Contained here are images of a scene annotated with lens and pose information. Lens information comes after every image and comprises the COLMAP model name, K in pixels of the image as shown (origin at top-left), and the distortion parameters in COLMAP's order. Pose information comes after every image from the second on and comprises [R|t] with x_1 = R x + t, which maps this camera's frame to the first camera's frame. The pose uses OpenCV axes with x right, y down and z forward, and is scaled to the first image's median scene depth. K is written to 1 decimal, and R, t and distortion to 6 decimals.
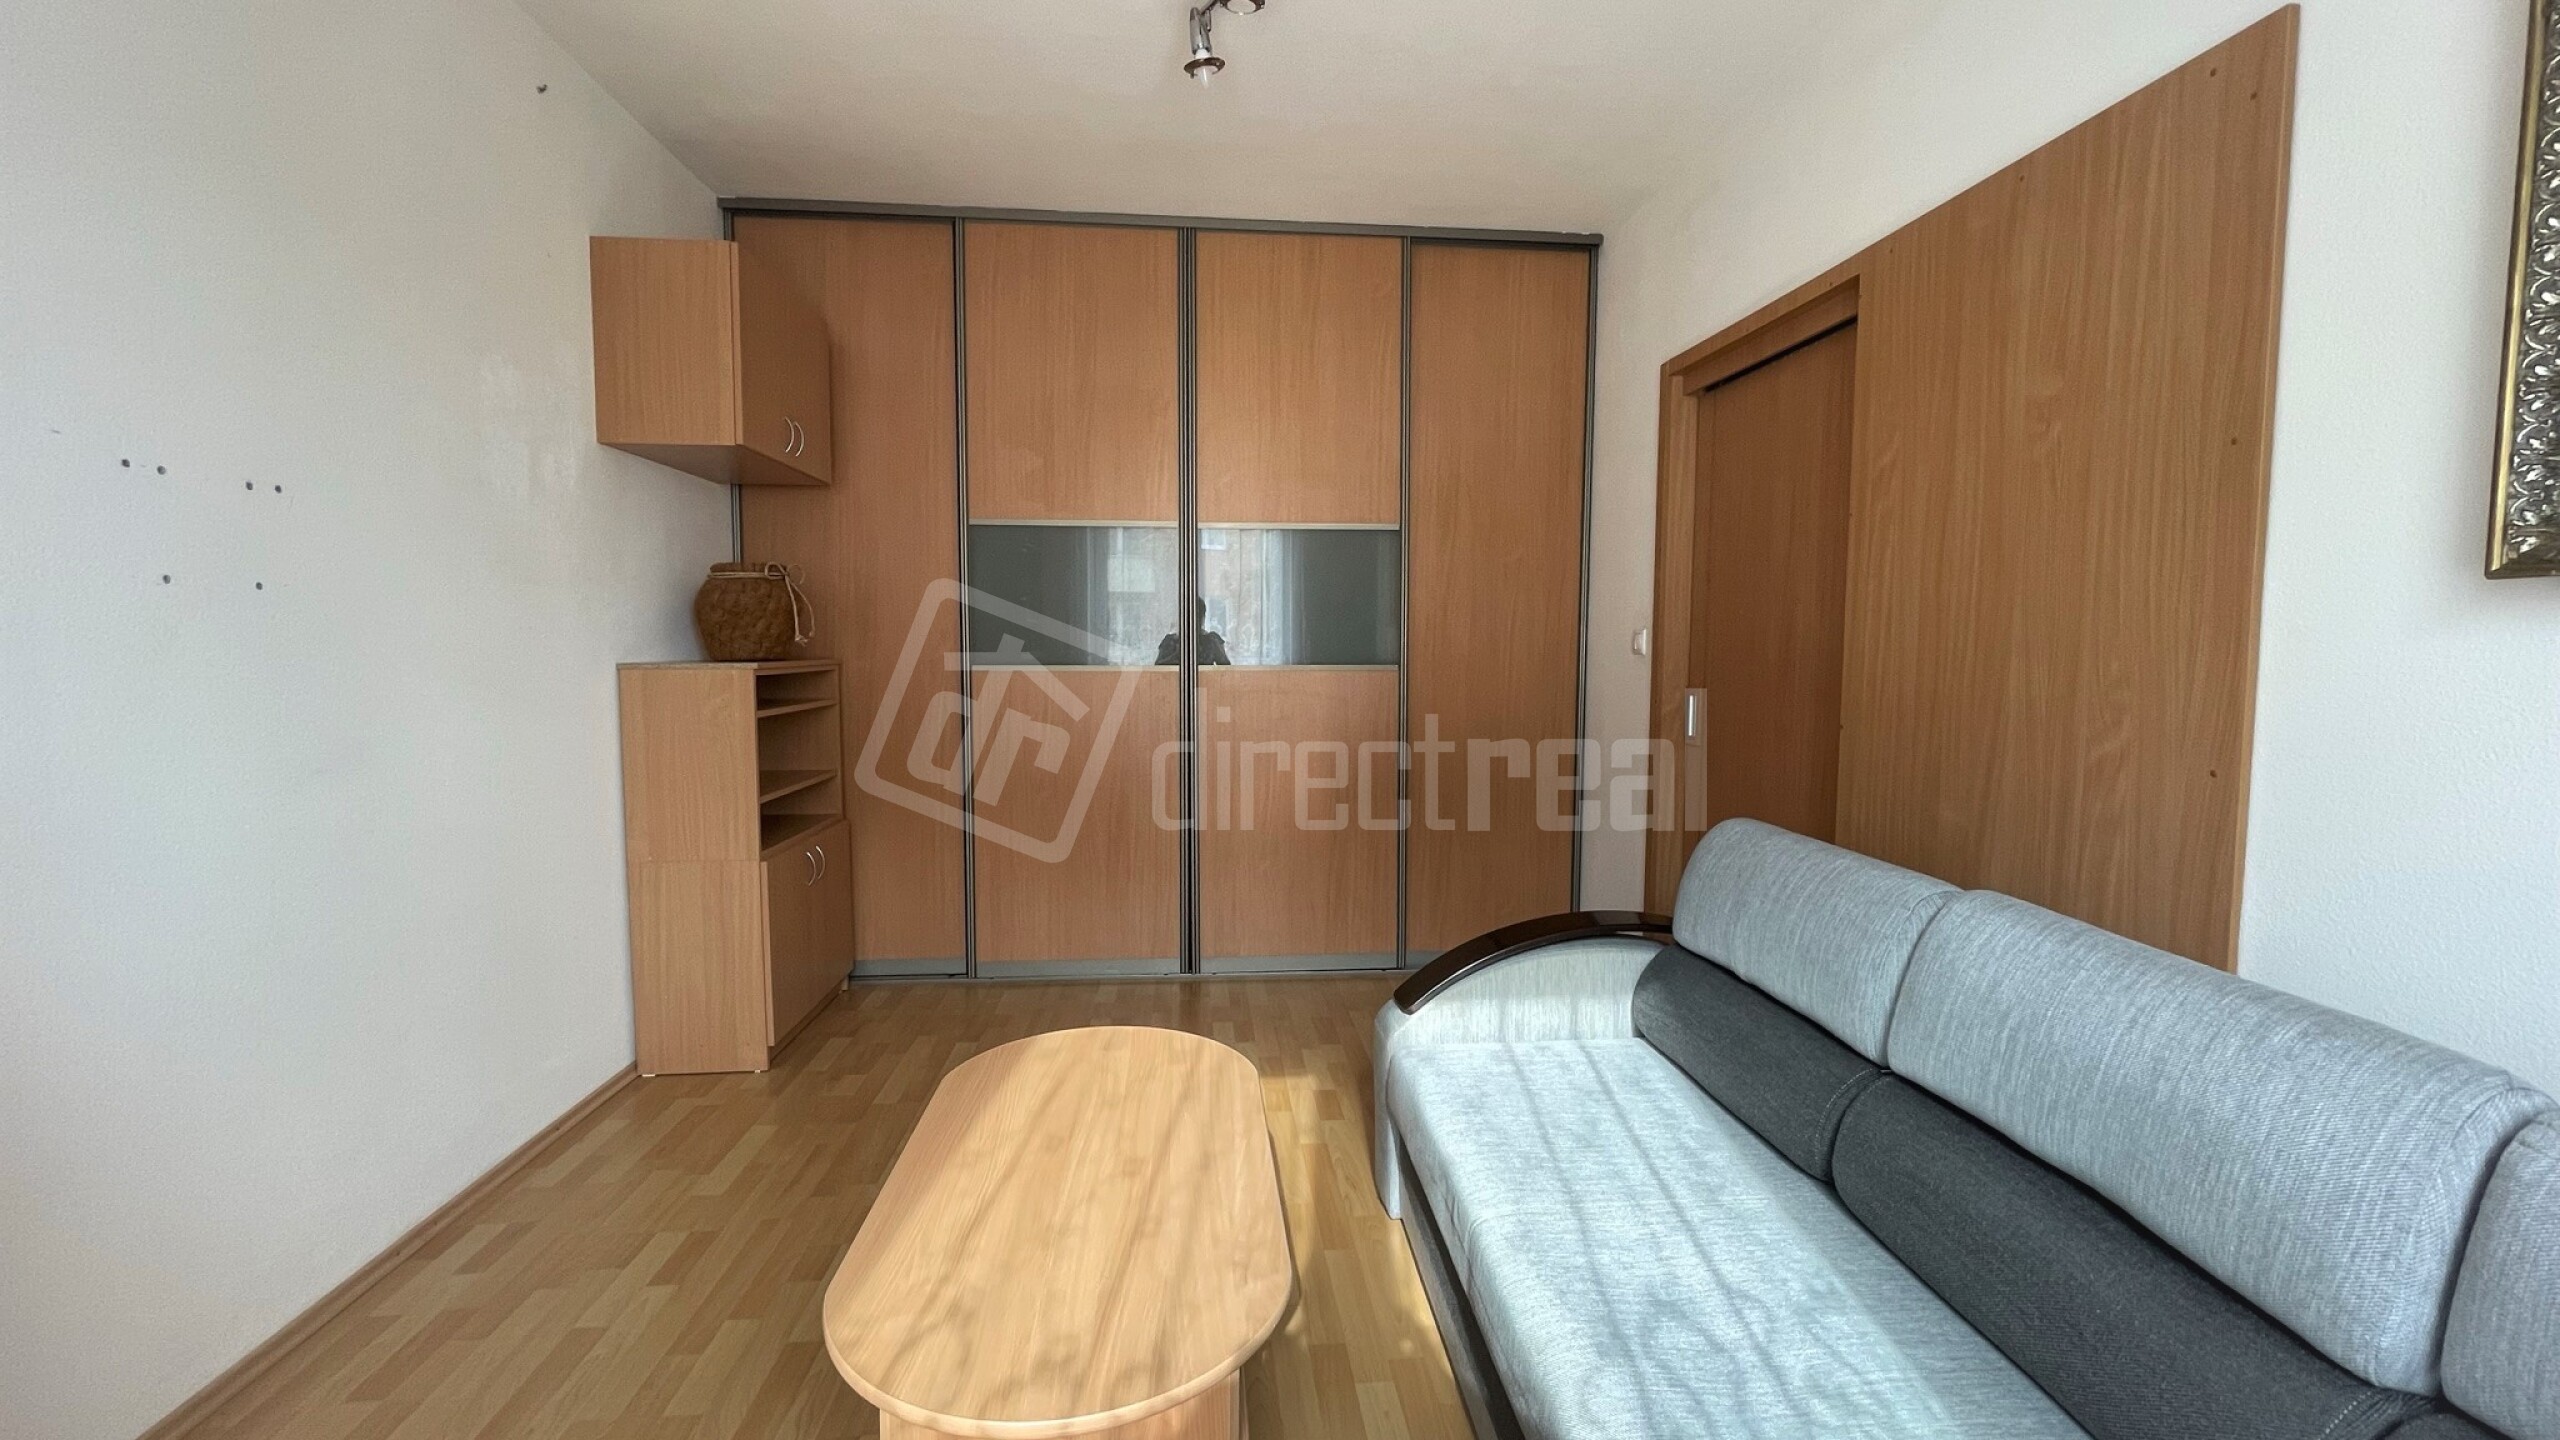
lens RADIAL K [[1029.3, 0, 1292.4], [0, 1029.3, 713.4], [0, 0, 1]] dist [0.000295, 0.000088]
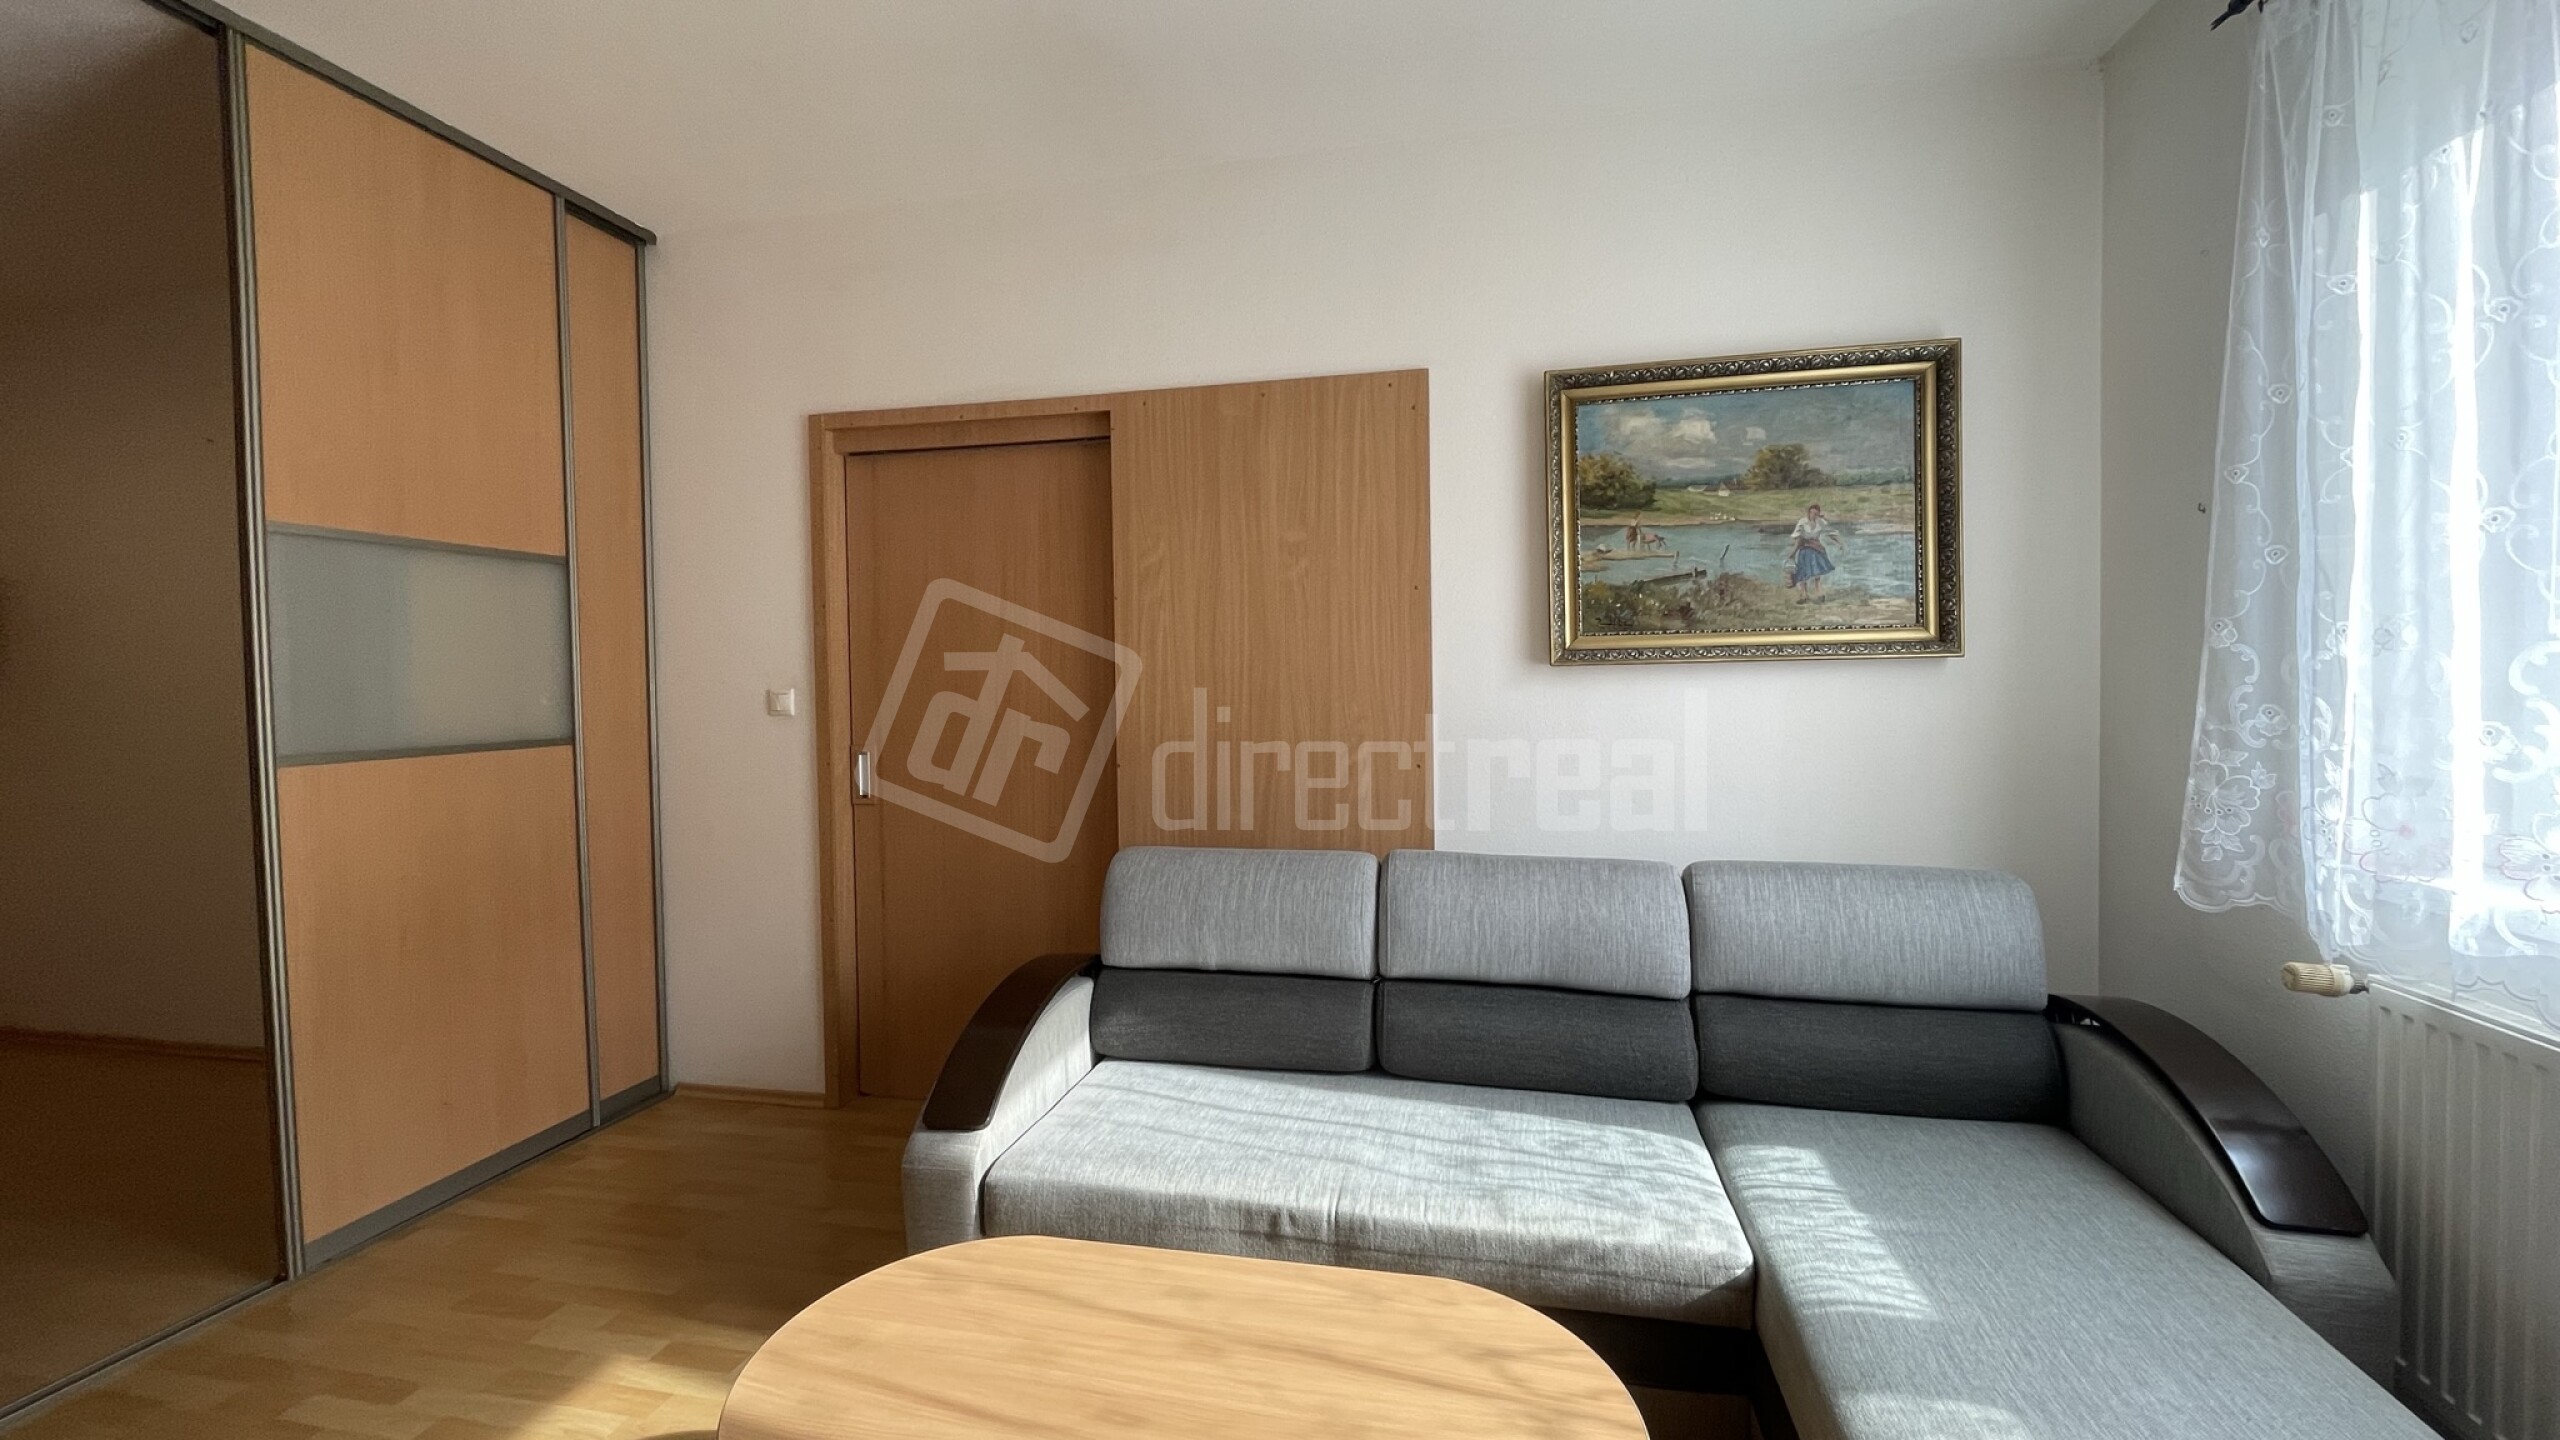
lens RADIAL K [[1039.0, 0, 1267.4], [0, 1039.0, 709.2], [0, 0, 1]] dist [-0.000383, -0.000040]
pose [[0.309503, -0.037364, 0.950164, -0.817374], [0.082775, 0.996493, 0.012223, -0.075559], [-0.947289, 0.074867, 0.311511, 0.578315]]
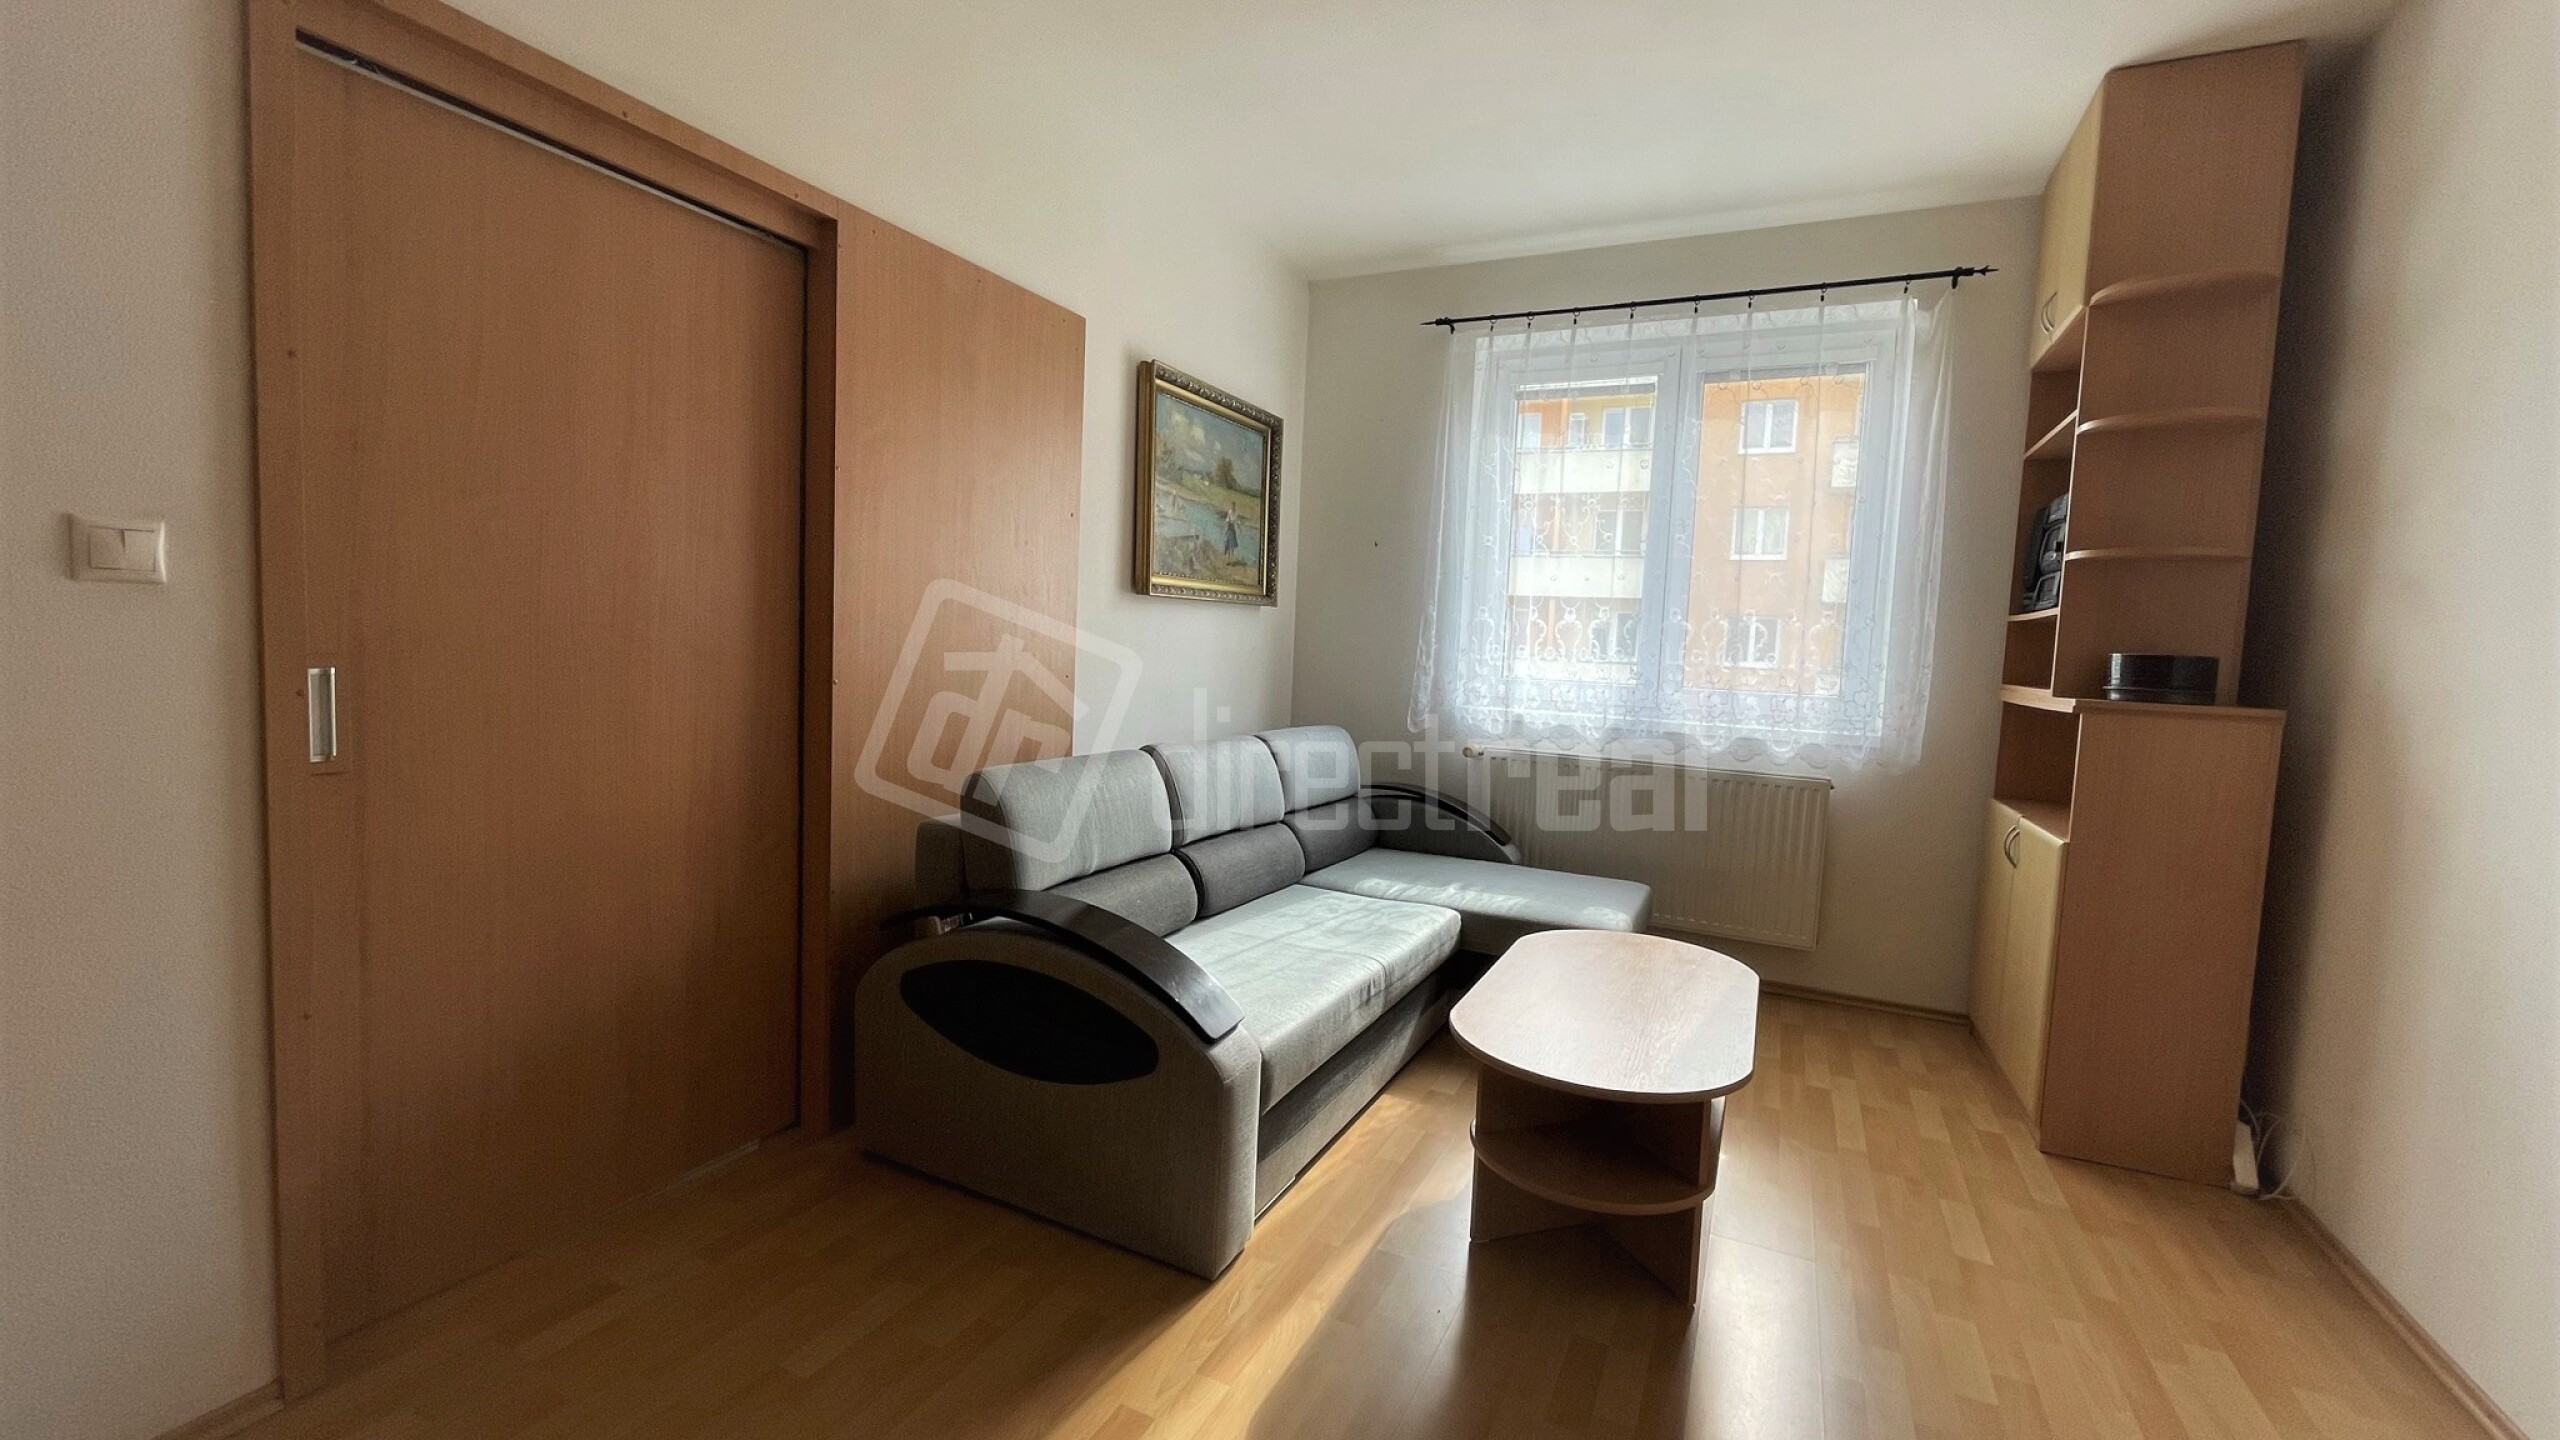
lens RADIAL K [[1029.3, 0, 1292.4], [0, 1029.3, 713.4], [0, 0, 1]] dist [0.000295, 0.000088]
pose [[-0.851050, -0.084751, 0.518200, -0.480427], [-0.015517, 0.990517, 0.136514, -0.133334], [-0.524856, 0.108140, -0.844294, 2.157641]]
